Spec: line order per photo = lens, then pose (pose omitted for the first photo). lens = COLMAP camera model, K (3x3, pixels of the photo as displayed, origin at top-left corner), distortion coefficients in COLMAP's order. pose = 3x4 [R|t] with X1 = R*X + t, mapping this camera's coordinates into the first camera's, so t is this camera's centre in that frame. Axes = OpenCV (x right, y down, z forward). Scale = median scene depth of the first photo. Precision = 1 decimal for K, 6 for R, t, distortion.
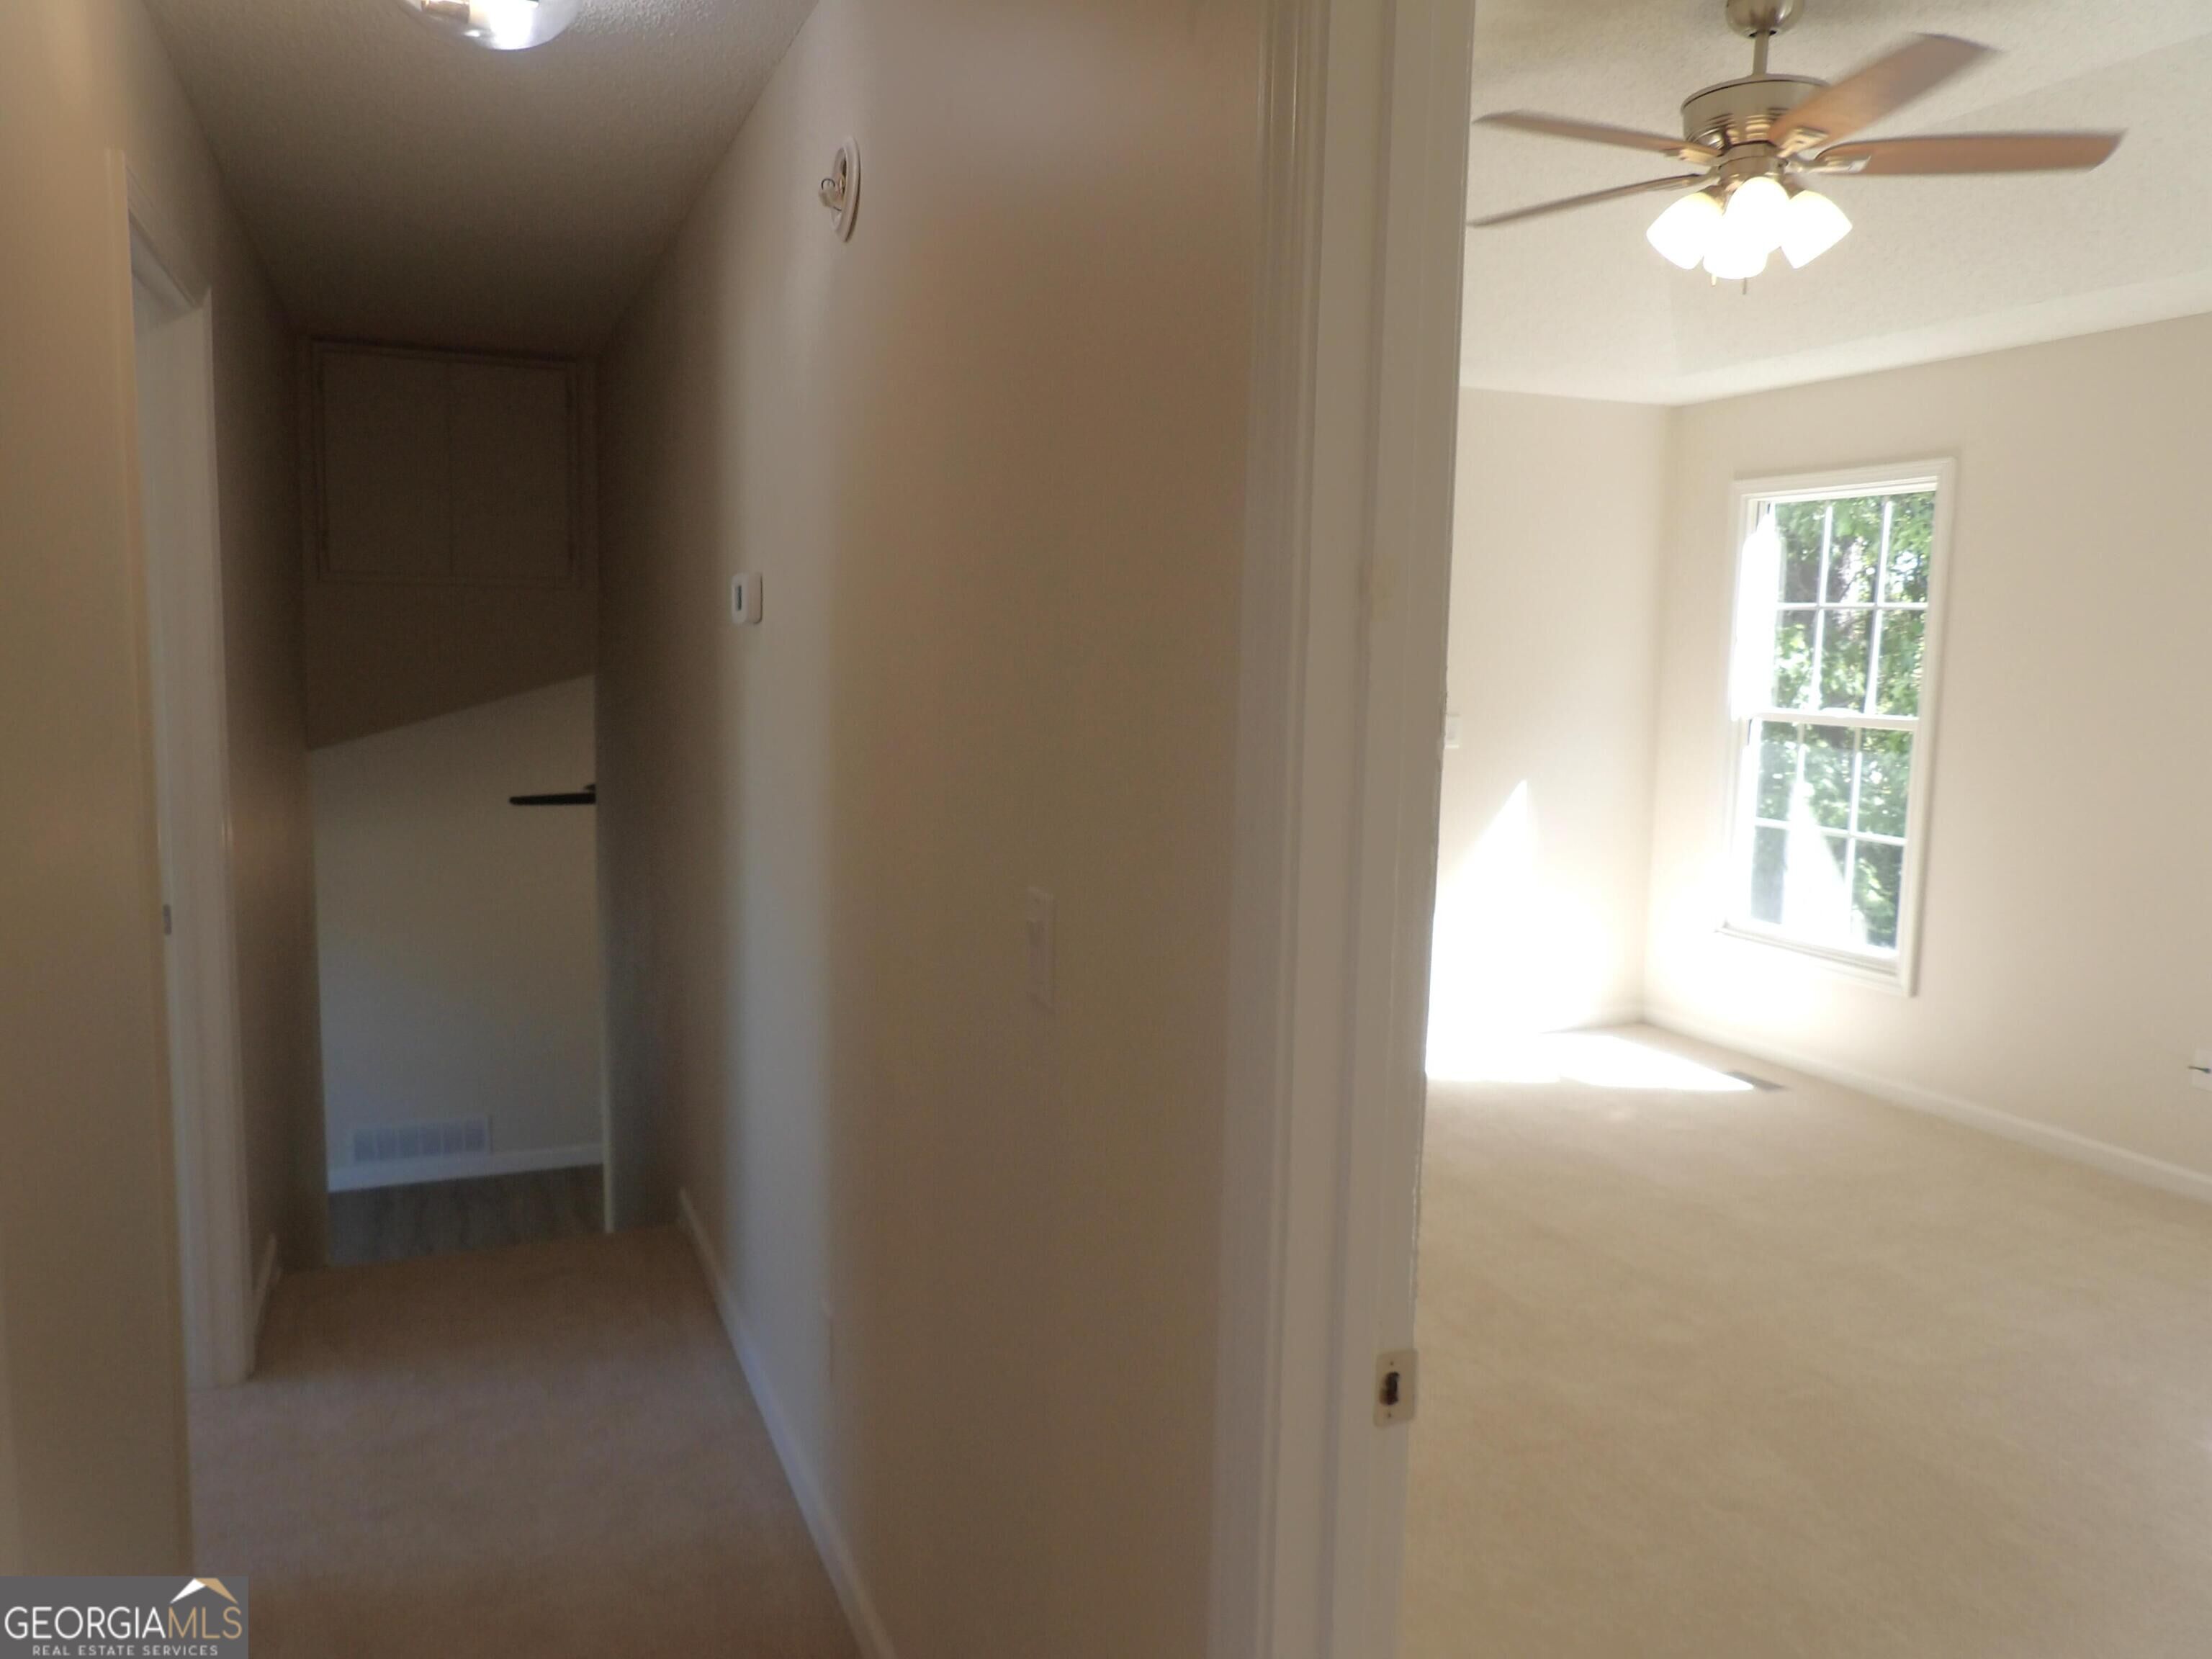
lens RADIAL K [[1567.4, 0, 1106.0], [0, 1567.4, 829.5], [0, 0, 1]] dist [0.009634, 0.000245]
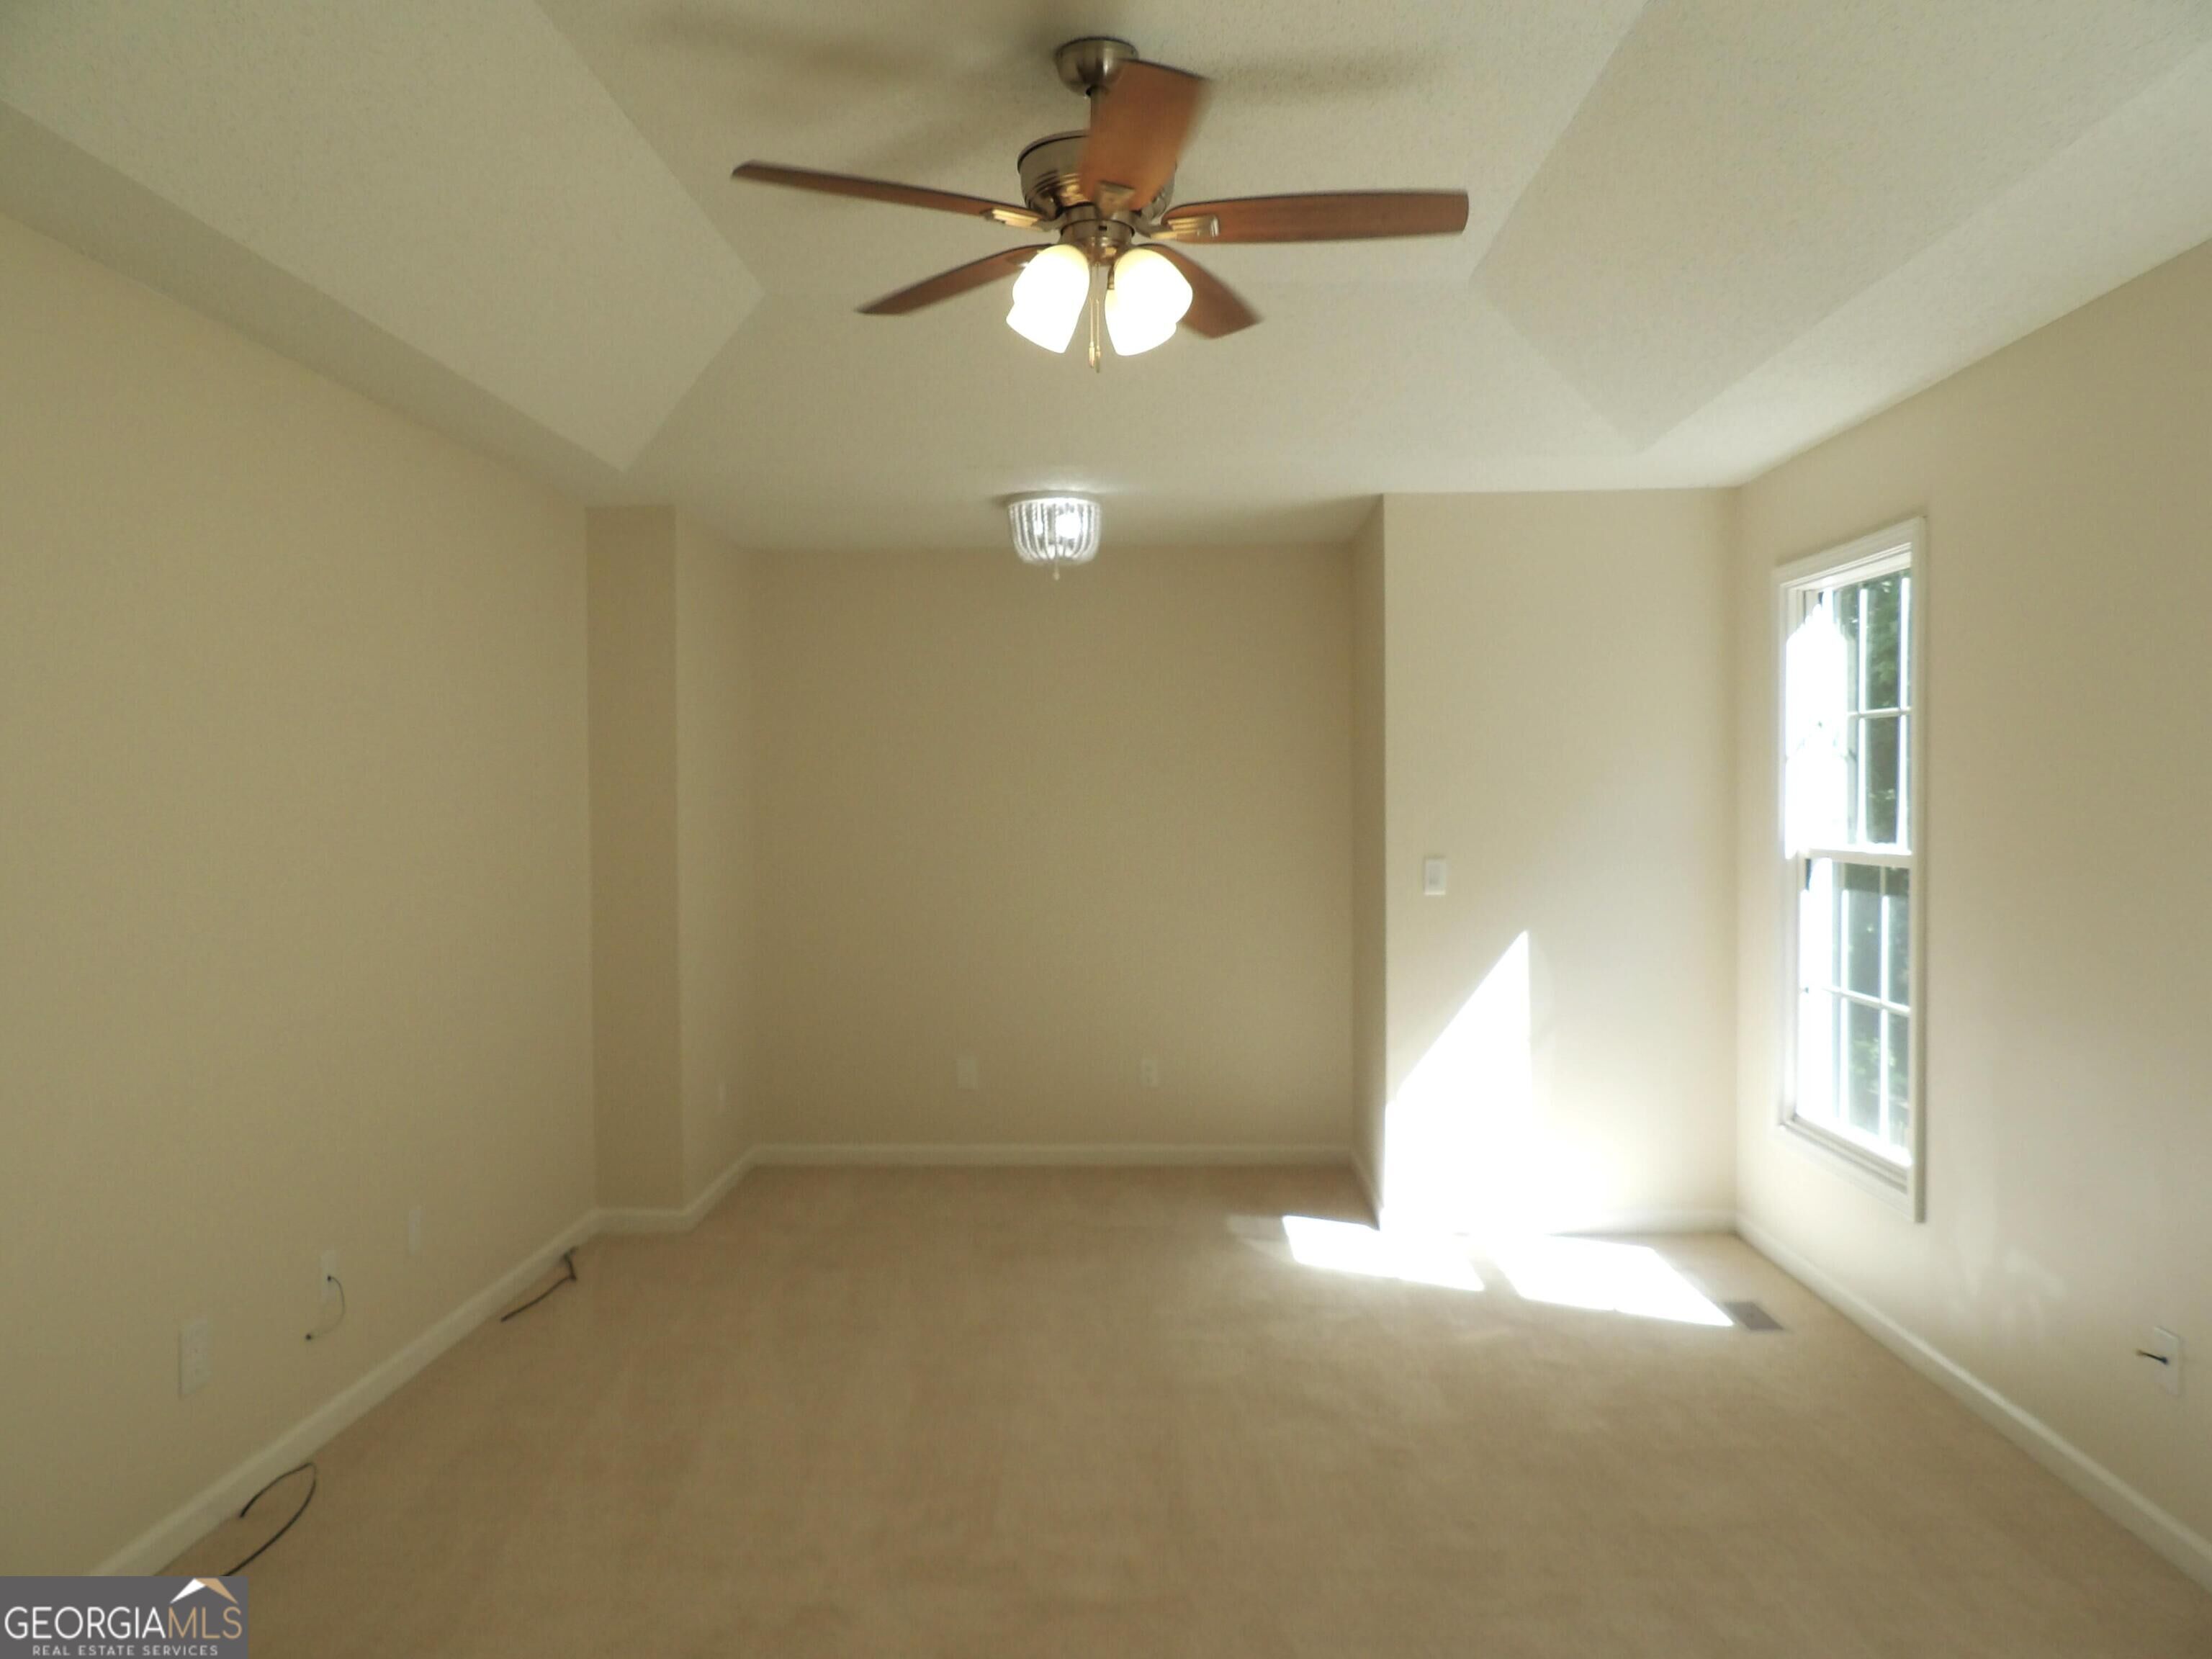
lens RADIAL K [[1567.4, 0, 1106.0], [0, 1567.4, 829.5], [0, 0, 1]] dist [0.009634, 0.000245]
pose [[0.909457, -0.014257, -0.415553, 0.441003], [-0.025918, 0.995525, -0.090878, -0.002153], [0.414989, 0.093419, 0.905017, 0.129386]]
